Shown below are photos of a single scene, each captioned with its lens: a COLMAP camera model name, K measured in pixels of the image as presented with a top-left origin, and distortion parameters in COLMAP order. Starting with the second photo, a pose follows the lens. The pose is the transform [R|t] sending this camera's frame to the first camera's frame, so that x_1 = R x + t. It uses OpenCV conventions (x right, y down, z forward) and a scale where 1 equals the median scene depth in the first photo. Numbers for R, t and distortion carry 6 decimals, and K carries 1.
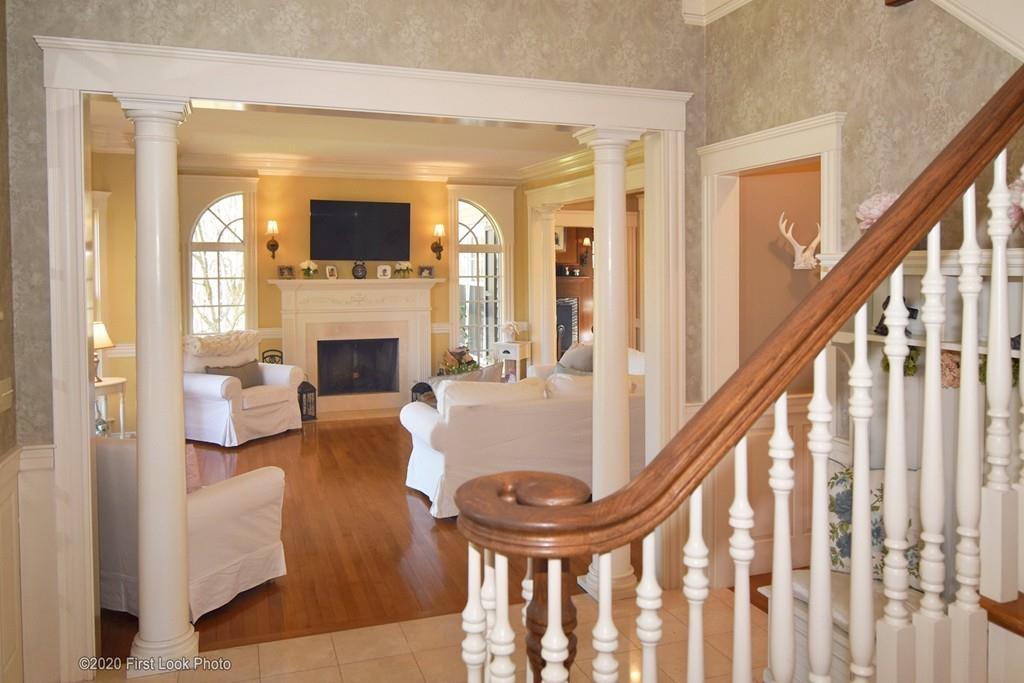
lens RADIAL K [[819.0, 0, 547.3], [0, 819.0, 305.4], [0, 0, 1]] dist [-0.004297, 0.001937]
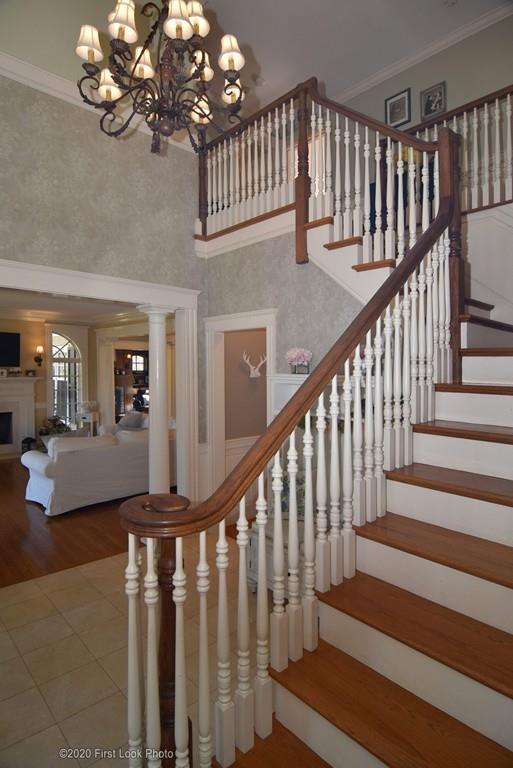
lens RADIAL K [[433.4, 0, 256.5], [0, 433.4, 384.0], [0, 0, 1]] dist [-0.007487, -0.000862]
pose [[0.930009, -0.024335, 0.366731, -0.092699], [0.022183, 0.999703, 0.010081, -0.038871], [-0.366867, -0.001240, 0.930273, -0.042193]]
